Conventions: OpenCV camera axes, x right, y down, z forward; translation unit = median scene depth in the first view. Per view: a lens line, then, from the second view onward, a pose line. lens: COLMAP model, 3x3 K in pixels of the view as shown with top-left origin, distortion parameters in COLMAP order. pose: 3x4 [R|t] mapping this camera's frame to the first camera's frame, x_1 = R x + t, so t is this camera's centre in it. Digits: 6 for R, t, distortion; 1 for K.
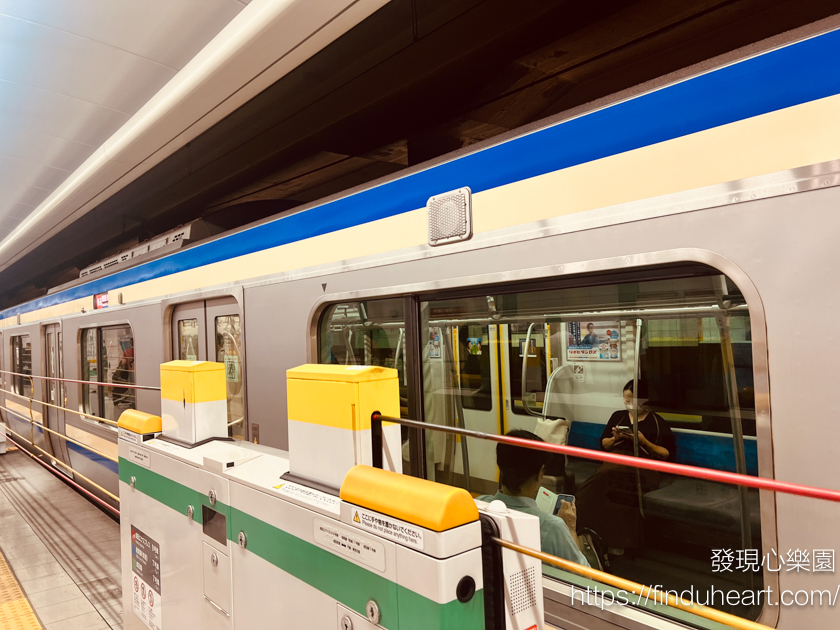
lens RADIAL K [[635.6, 0, 419.5], [0, 635.6, 314.7], [0, 0, 1]] dist [0.012409, 0.006285]
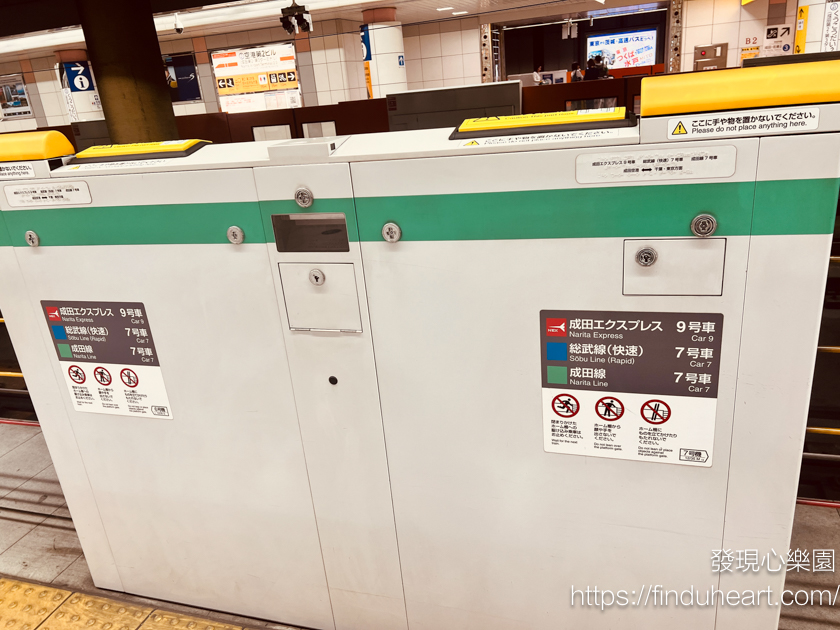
lens RADIAL K [[635.6, 0, 420.8], [0, 635.6, 314.8], [0, 0, 1]] dist [0.012409, 0.006285]
pose [[0.839637, -0.222462, 0.495500, -0.856012], [0.046170, 0.938206, 0.342984, 0.236271], [-0.541182, -0.265105, 0.798024, 0.422573]]
